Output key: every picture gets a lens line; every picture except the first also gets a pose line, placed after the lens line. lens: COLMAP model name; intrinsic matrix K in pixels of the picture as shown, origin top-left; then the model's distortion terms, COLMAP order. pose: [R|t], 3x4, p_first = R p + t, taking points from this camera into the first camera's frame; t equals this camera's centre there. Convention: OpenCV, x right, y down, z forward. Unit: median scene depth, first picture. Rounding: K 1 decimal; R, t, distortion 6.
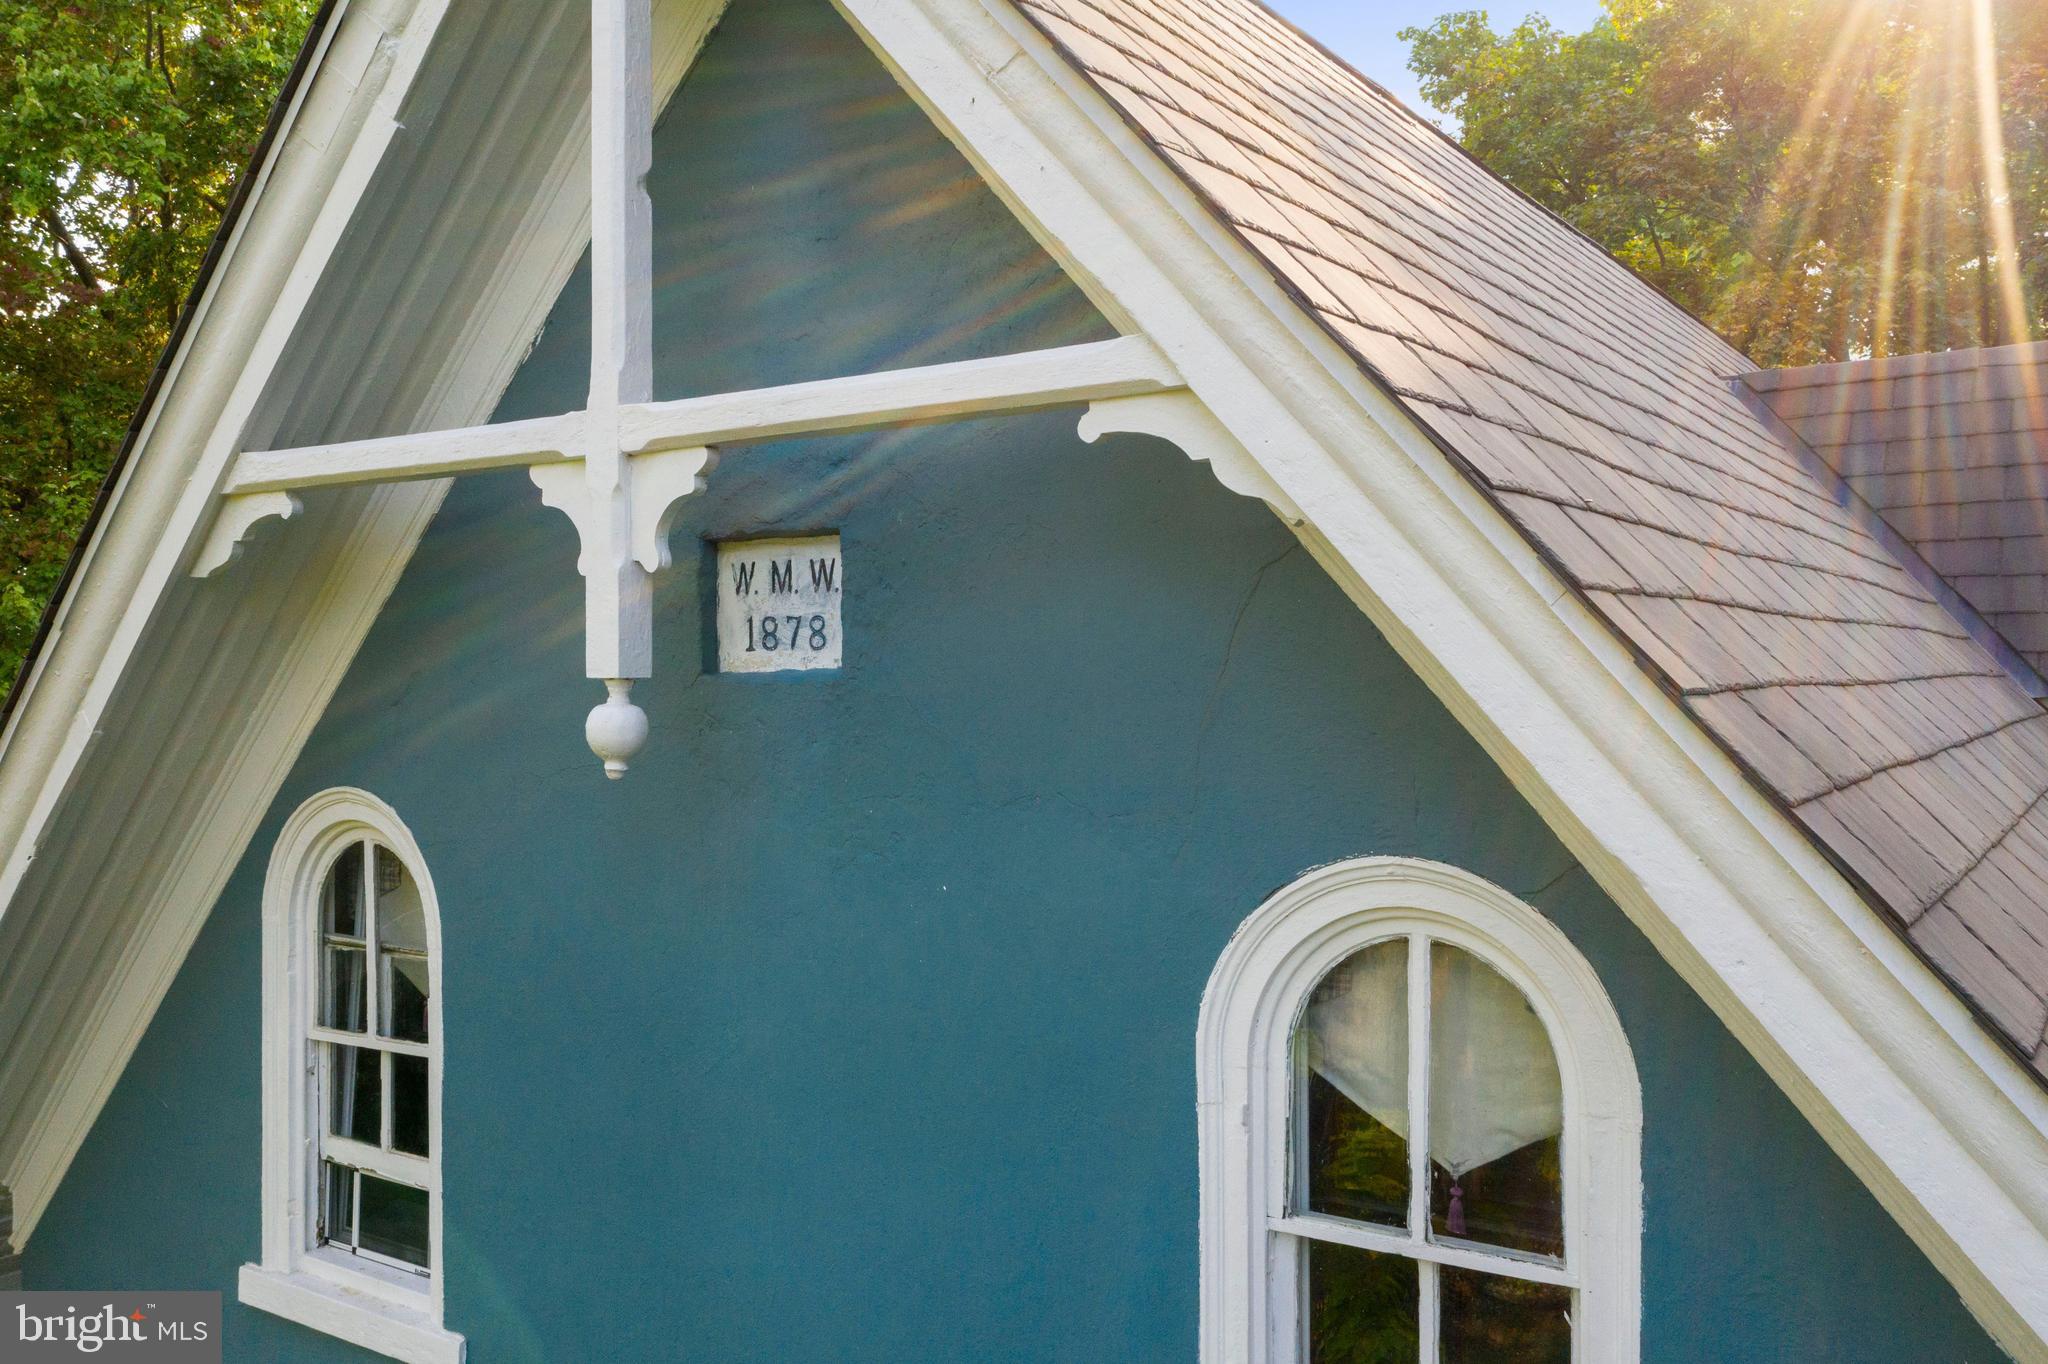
lens RADIAL K [[1704.2, 0, 973.0], [0, 1704.2, 687.1], [0, 0, 1]] dist [-0.001780, 0.006471]
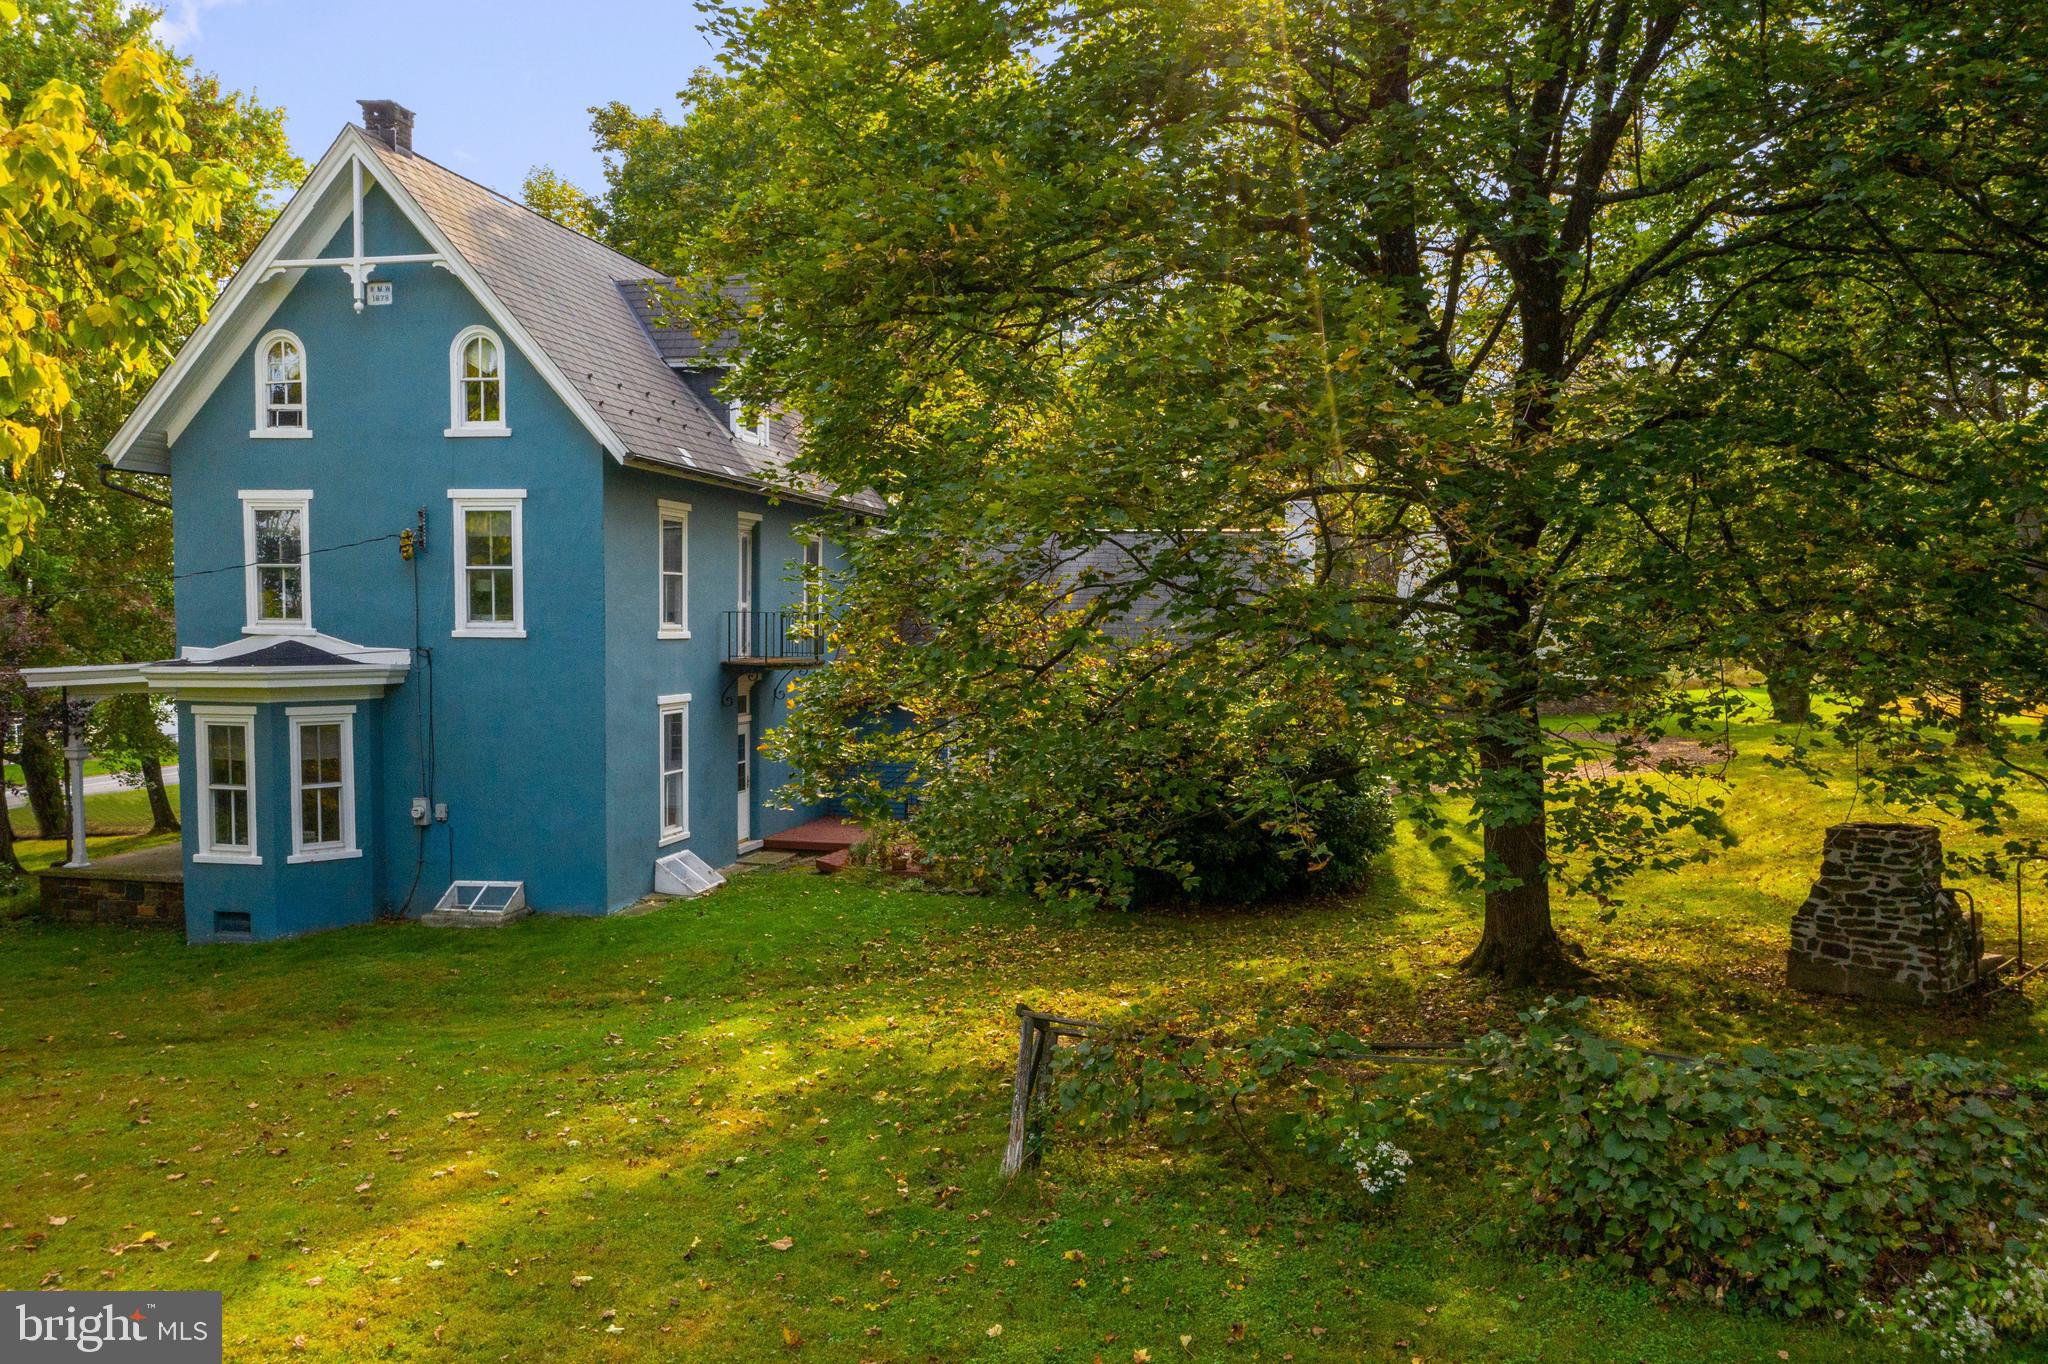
lens RADIAL K [[1704.2, 0, 973.0], [0, 1704.2, 687.1], [0, 0, 1]] dist [-0.001780, 0.006471]
pose [[0.928942, -0.007173, 0.370156, -0.418913], [-0.009605, 0.999009, 0.043463, 1.095593], [-0.370101, -0.043930, 0.927952, -5.603977]]
